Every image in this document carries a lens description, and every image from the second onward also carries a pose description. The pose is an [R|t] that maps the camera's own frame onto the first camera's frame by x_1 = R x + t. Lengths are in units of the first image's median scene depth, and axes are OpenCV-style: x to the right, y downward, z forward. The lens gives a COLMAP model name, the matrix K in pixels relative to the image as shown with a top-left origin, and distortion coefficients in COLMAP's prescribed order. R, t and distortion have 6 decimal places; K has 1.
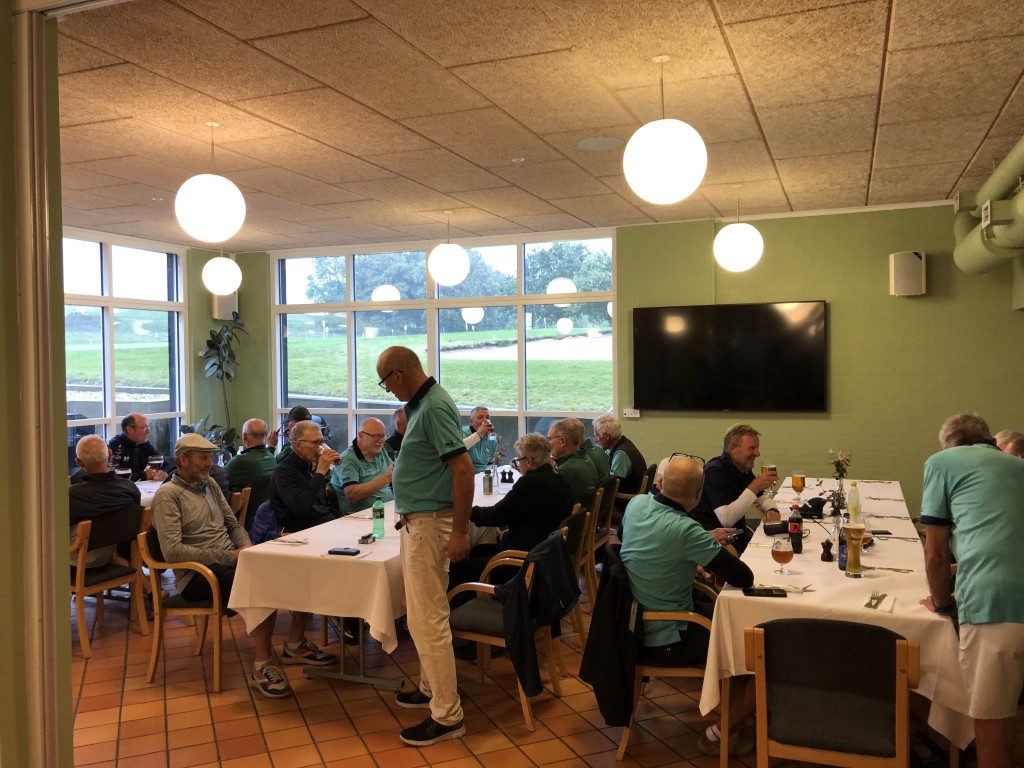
lens RADIAL K [[837.6, 0, 506.5], [0, 837.6, 387.8], [0, 0, 1]] dist [0.029640, -0.022188]
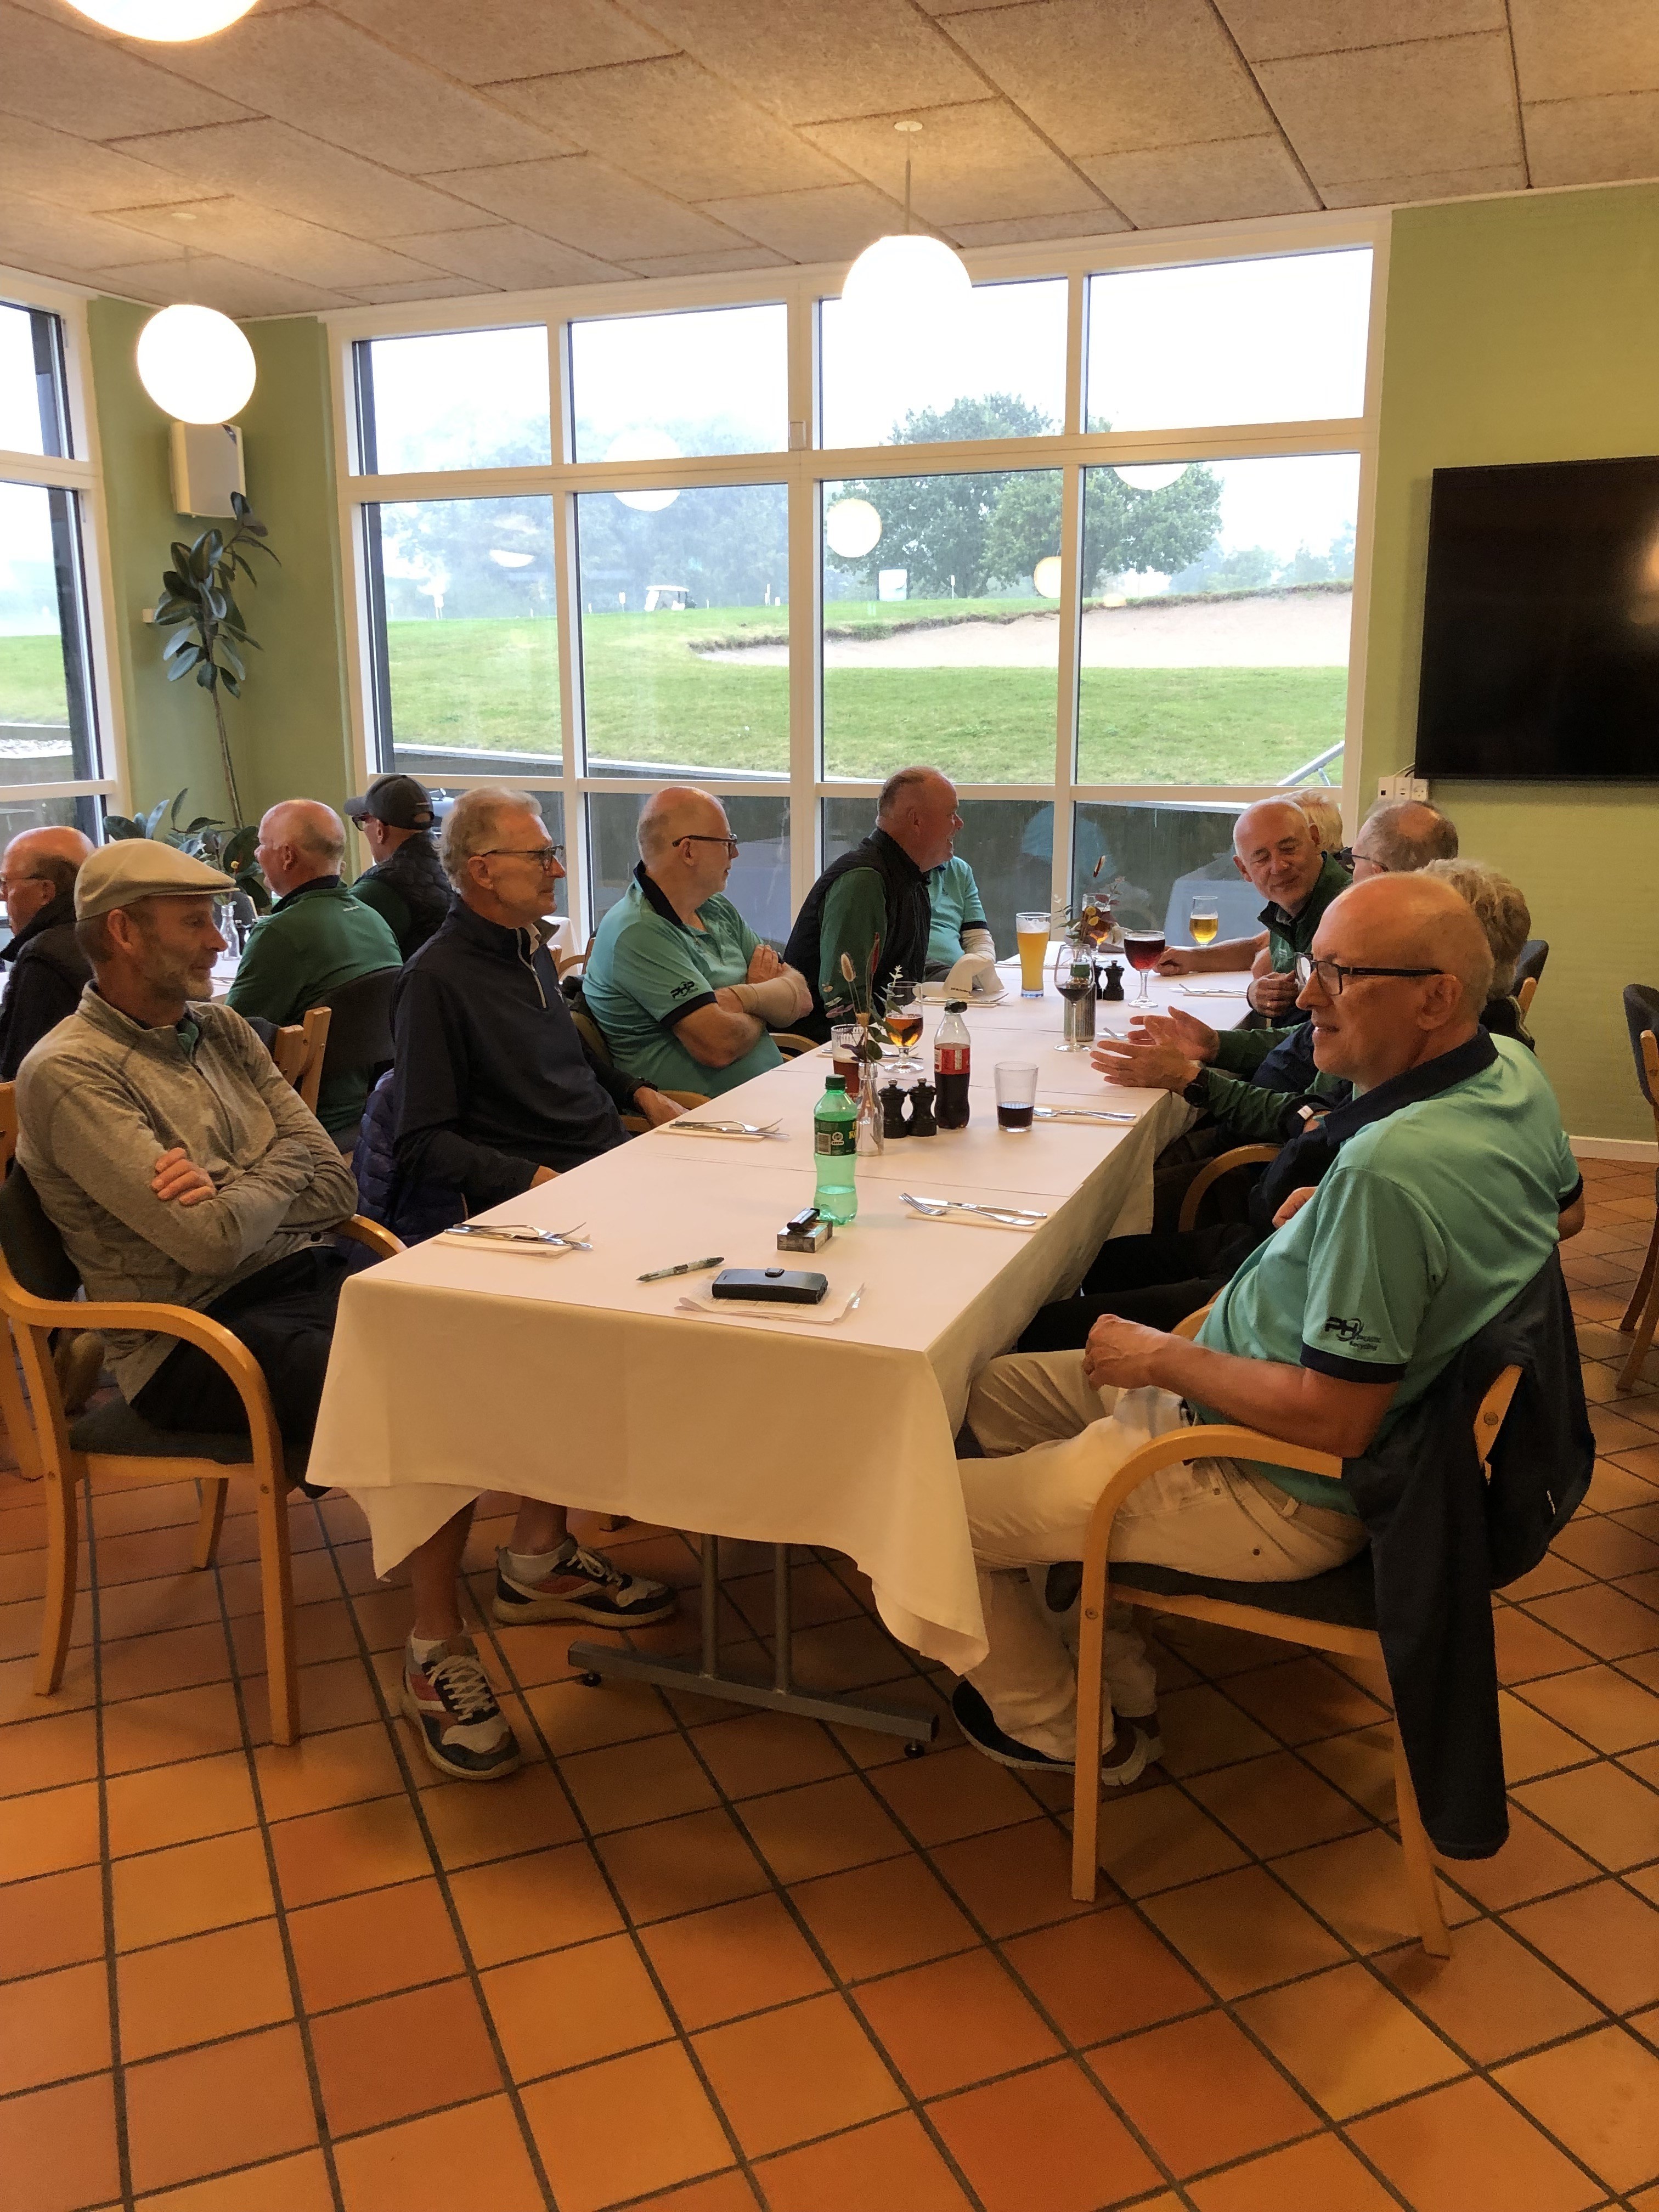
lens RADIAL K [[1809.4, 0, 823.5], [0, 1809.4, 1107.3], [0, 0, 1]] dist [0.029640, -0.022188]
pose [[0.999970, 0.007549, -0.001628, -0.087835], [-0.007091, 0.981081, 0.193465, 0.015661], [0.003057, -0.193448, 0.981106, 0.239441]]
